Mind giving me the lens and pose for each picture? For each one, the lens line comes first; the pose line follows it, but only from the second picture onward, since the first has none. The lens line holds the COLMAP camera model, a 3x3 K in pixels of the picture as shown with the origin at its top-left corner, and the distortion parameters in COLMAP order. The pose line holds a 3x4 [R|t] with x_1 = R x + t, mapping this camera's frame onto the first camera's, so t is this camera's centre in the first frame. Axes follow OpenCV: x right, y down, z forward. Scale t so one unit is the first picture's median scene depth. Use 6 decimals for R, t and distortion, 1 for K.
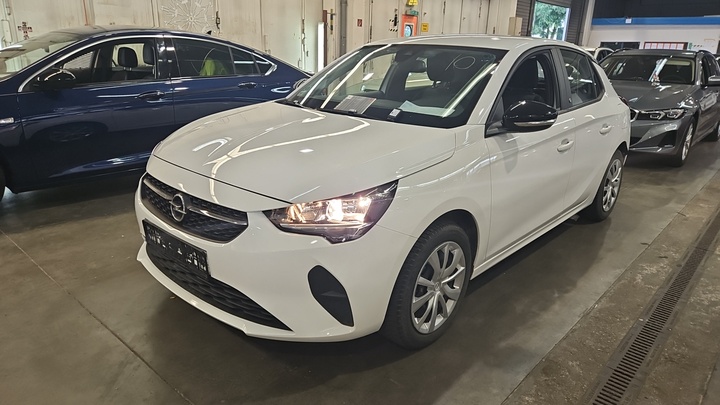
lens RADIAL K [[469.9, 0, 360.0], [0, 469.9, 202.5], [0, 0, 1]] dist [-0.000766, -0.003995]
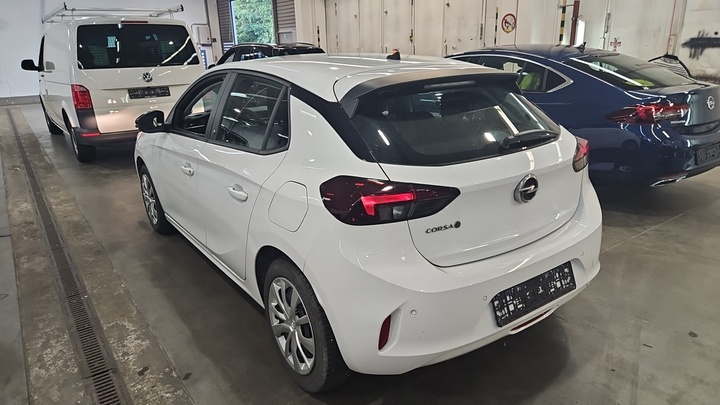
lens RADIAL K [[469.9, 0, 360.0], [0, 469.9, 202.5], [0, 0, 1]] dist [-0.000766, -0.003995]
pose [[-0.177171, 0.271040, -0.946122, 1.425678], [-0.279401, 0.907926, 0.312419, -0.498414], [0.943687, 0.319699, -0.085129, 1.554585]]
